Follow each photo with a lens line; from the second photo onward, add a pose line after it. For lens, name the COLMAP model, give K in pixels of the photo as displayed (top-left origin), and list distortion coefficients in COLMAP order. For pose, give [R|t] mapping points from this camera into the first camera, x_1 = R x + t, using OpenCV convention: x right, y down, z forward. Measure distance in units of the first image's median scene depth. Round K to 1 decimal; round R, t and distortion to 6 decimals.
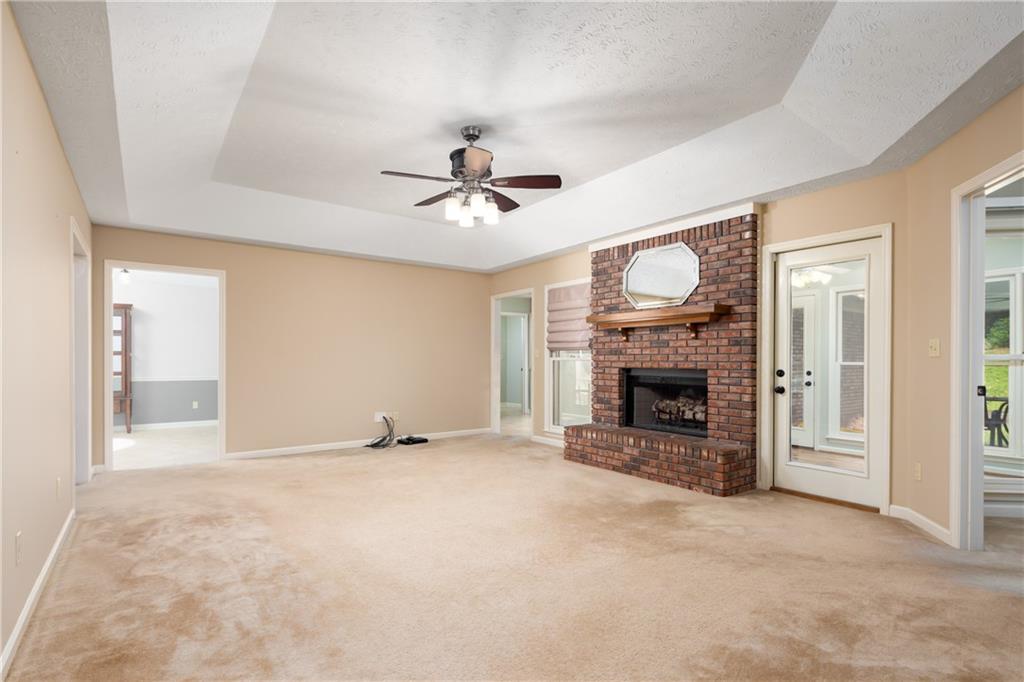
lens RADIAL K [[497.3, 0, 504.5], [0, 497.3, 358.7], [0, 0, 1]] dist [-0.000364, -0.000198]
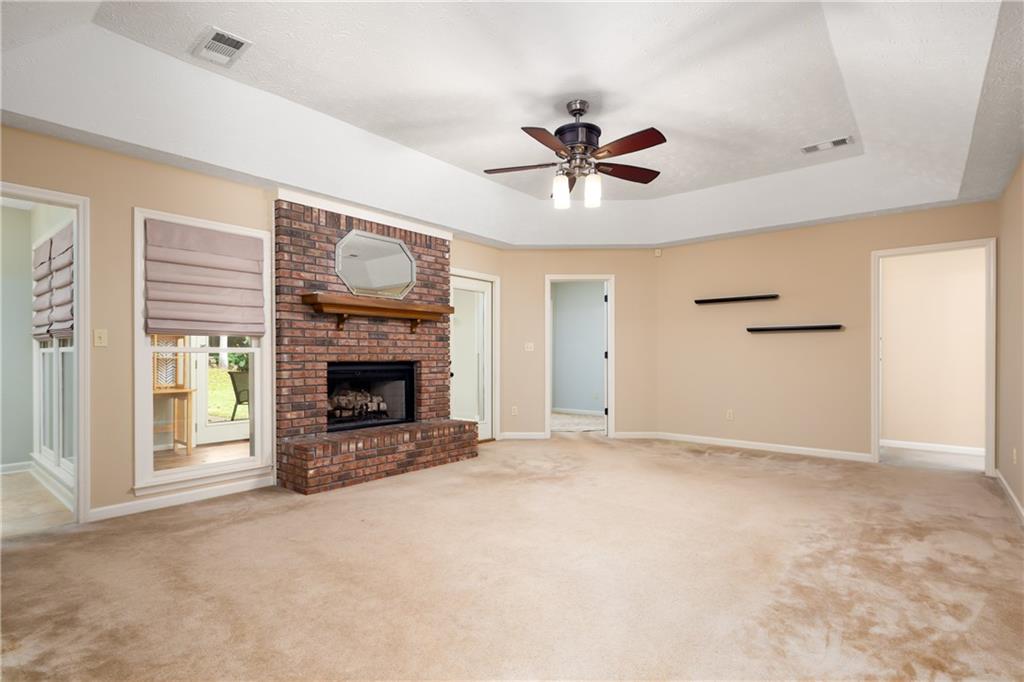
lens RADIAL K [[497.3, 0, 504.5], [0, 497.3, 358.7], [0, 0, 1]] dist [-0.000364, -0.000198]
pose [[-0.244298, -0.006637, 0.969677, -0.677974], [-0.002445, 0.999978, 0.006228, 0.008219], [-0.969697, -0.000849, -0.244309, 0.992192]]
